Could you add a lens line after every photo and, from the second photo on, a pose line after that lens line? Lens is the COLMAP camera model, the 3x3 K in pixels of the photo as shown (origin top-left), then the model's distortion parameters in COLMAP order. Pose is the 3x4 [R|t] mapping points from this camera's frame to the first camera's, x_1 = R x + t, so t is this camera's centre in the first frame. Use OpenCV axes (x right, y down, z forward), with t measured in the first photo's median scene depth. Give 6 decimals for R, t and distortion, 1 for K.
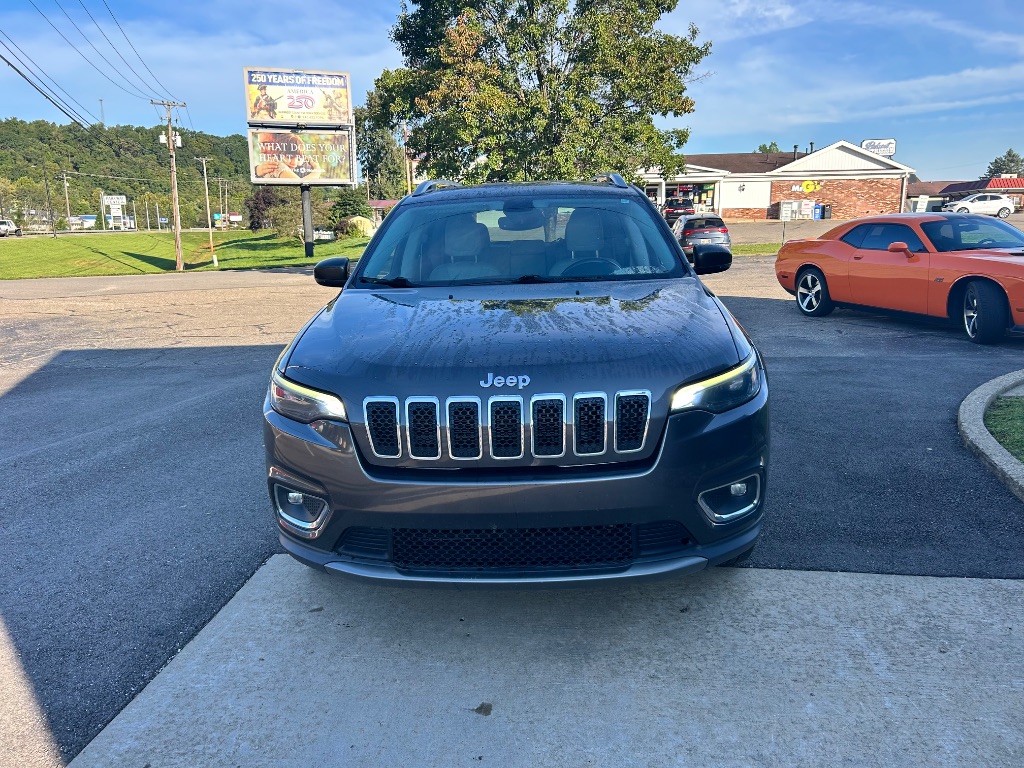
lens RADIAL K [[763.6, 0, 506.3], [0, 763.6, 384.1], [0, 0, 1]] dist [0.023675, -0.003262]
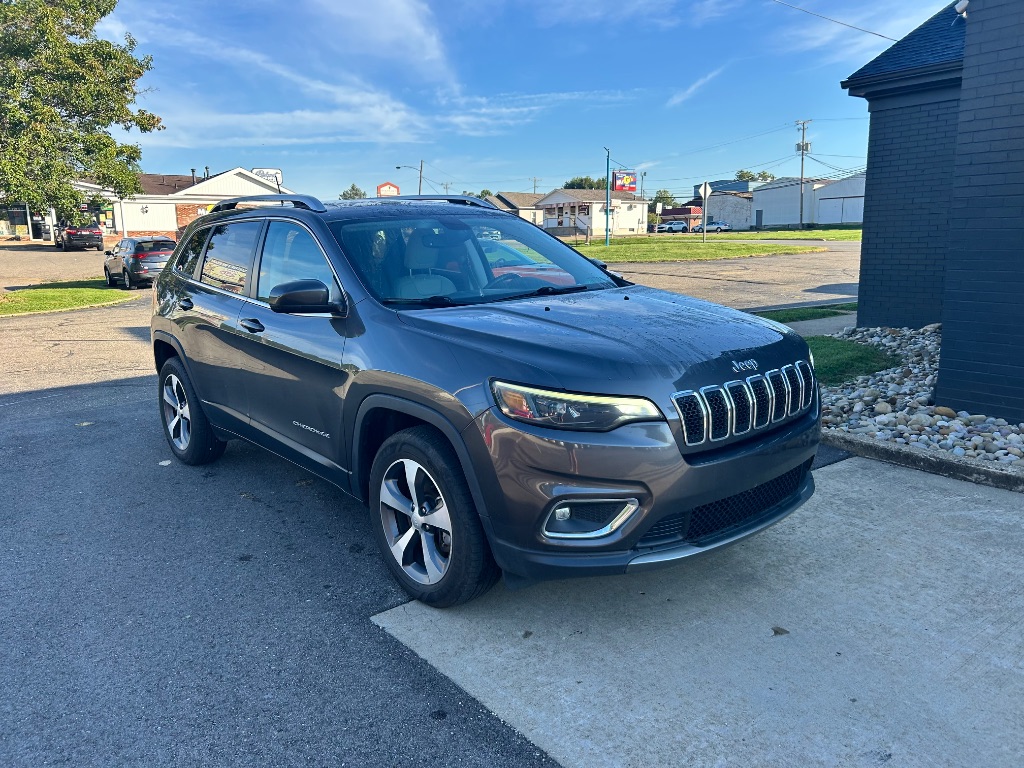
lens RADIAL K [[763.6, 0, 506.3], [0, 763.6, 384.1], [0, 0, 1]] dist [0.023675, -0.003262]
pose [[0.733561, -0.125781, 0.667883, -0.099408], [0.145383, 0.989018, 0.026580, -0.005755], [-0.663892, 0.077601, 0.743792, 0.030342]]
